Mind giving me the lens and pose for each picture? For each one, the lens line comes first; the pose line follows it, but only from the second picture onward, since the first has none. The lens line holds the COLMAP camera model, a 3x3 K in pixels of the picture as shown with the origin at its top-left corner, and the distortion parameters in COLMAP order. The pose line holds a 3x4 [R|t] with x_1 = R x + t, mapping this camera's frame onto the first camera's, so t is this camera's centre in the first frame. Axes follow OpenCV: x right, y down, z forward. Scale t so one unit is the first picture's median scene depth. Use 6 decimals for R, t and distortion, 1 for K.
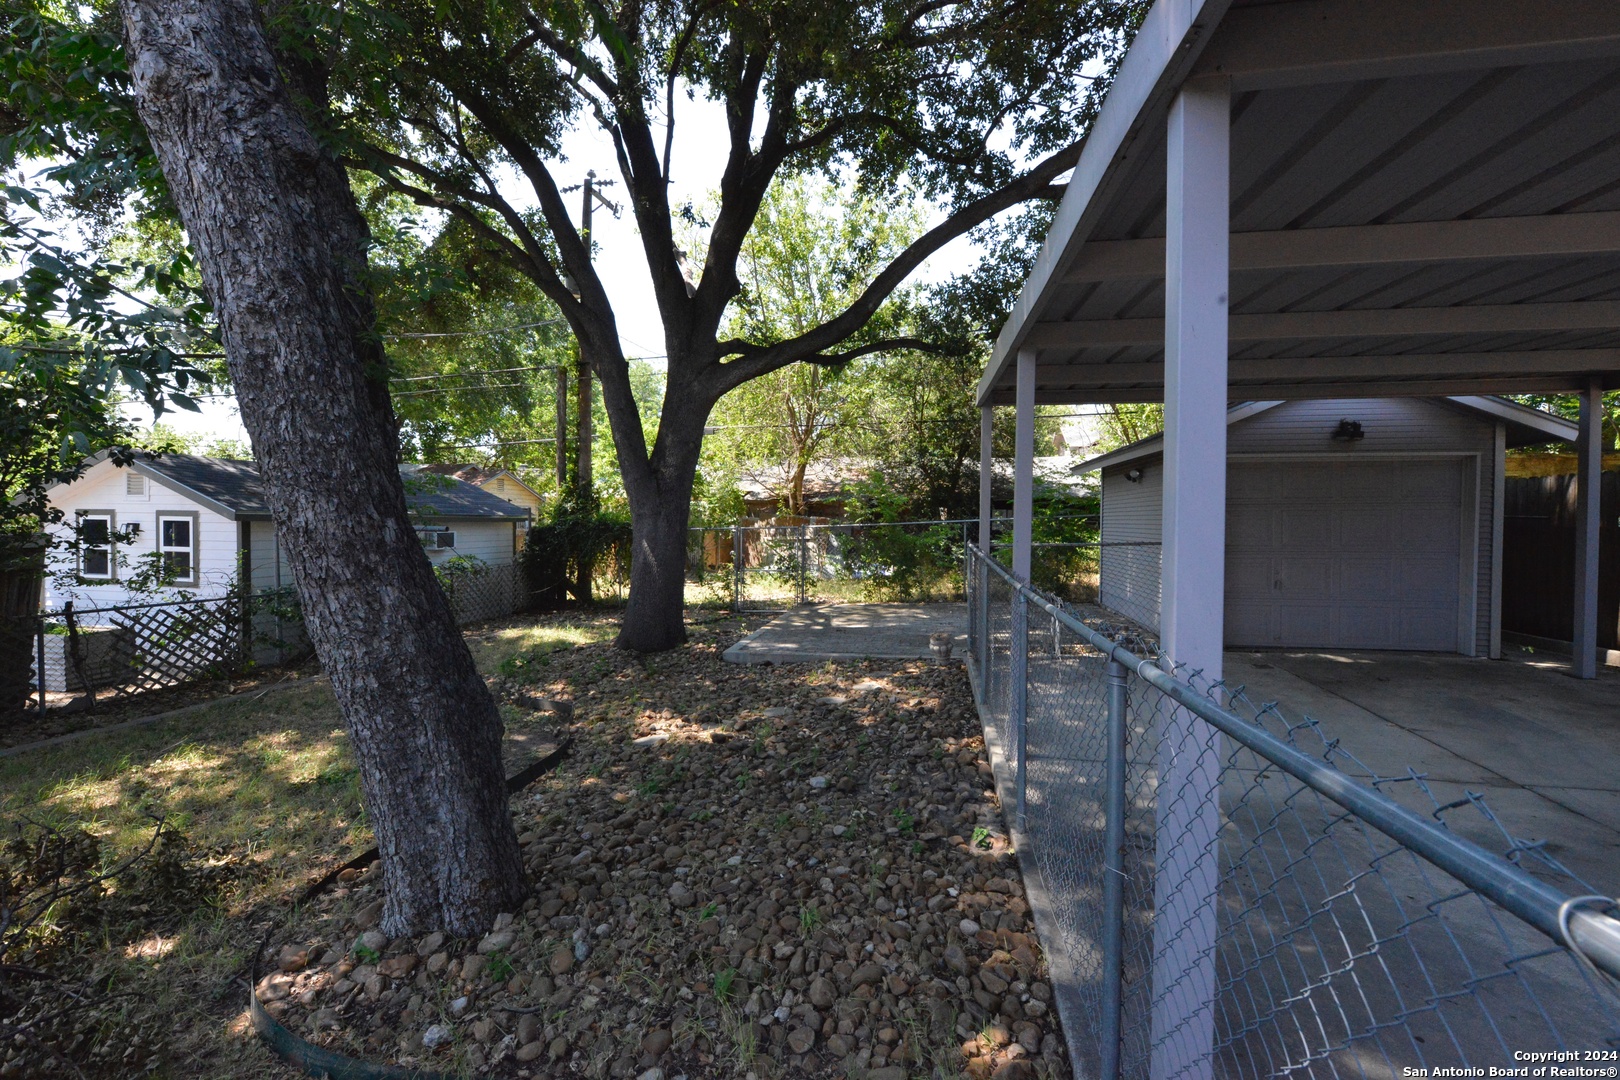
lens RADIAL K [[634.4, 0, 810.4], [0, 634.4, 538.3], [0, 0, 1]] dist [-0.009182, -0.000571]
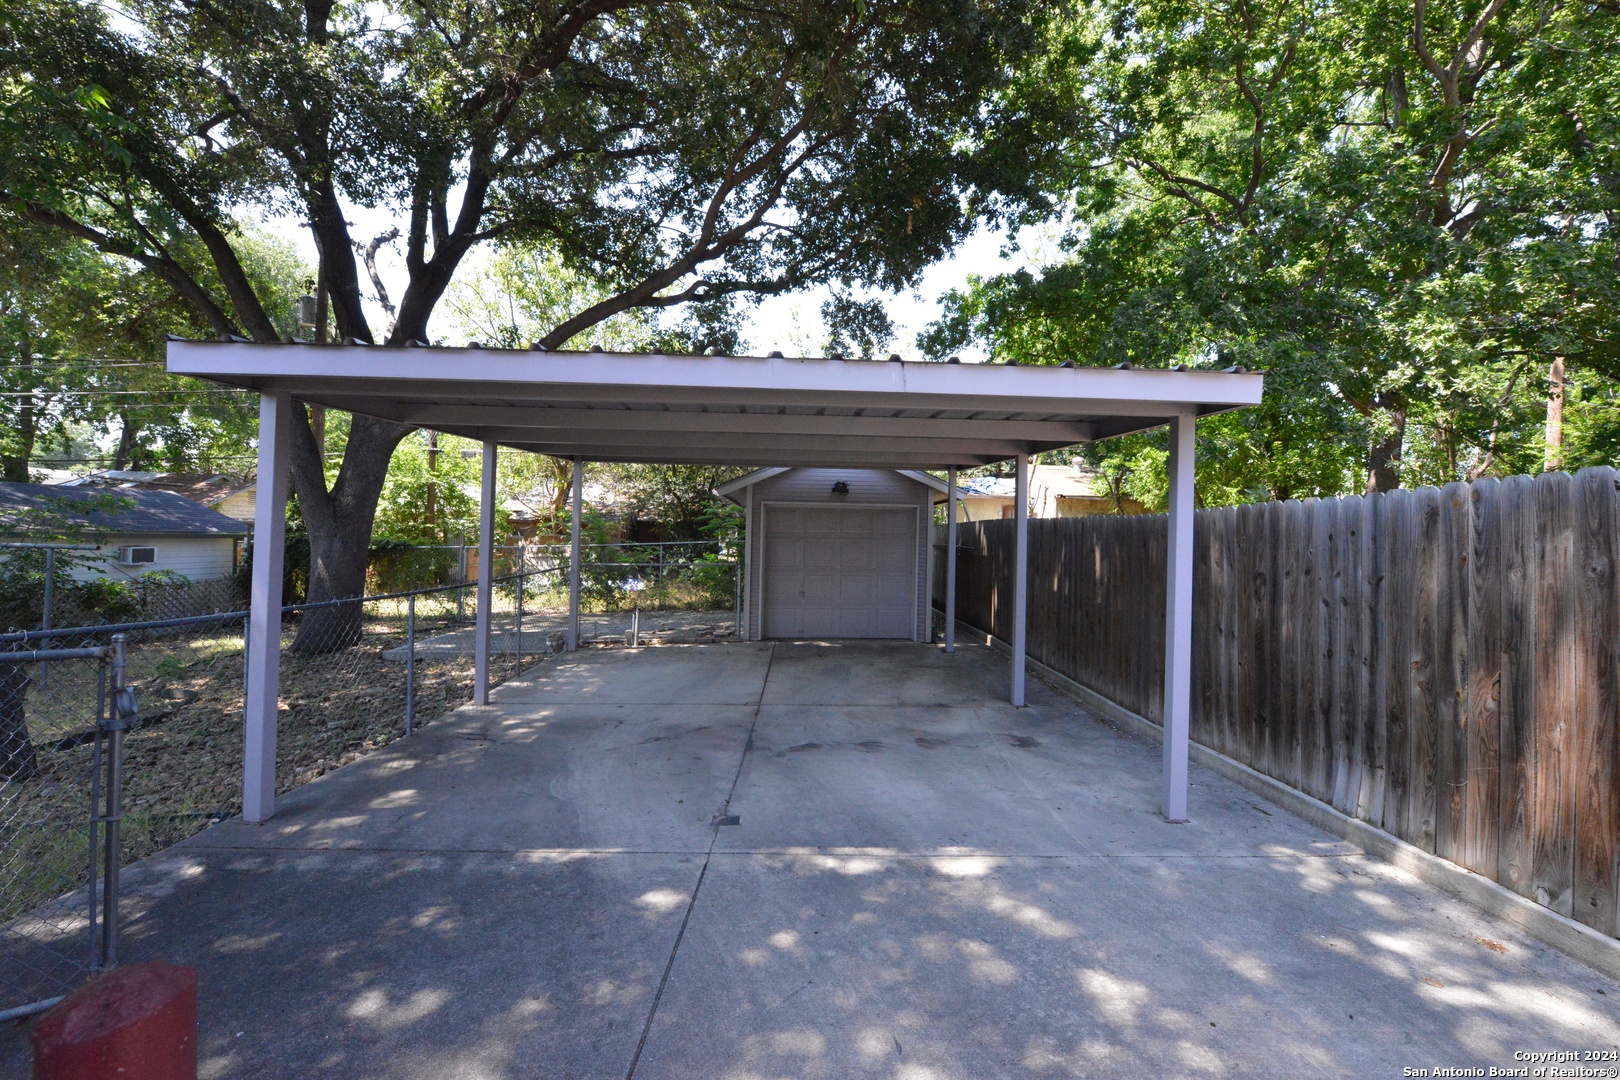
lens RADIAL K [[634.4, 0, 810.4], [0, 634.4, 538.3], [0, 0, 1]] dist [-0.009182, -0.000571]
pose [[0.975131, 0.015139, 0.221112, 0.270776], [-0.009285, 0.999579, -0.027490, -0.007623], [-0.221435, 0.024753, 0.974861, -0.245198]]
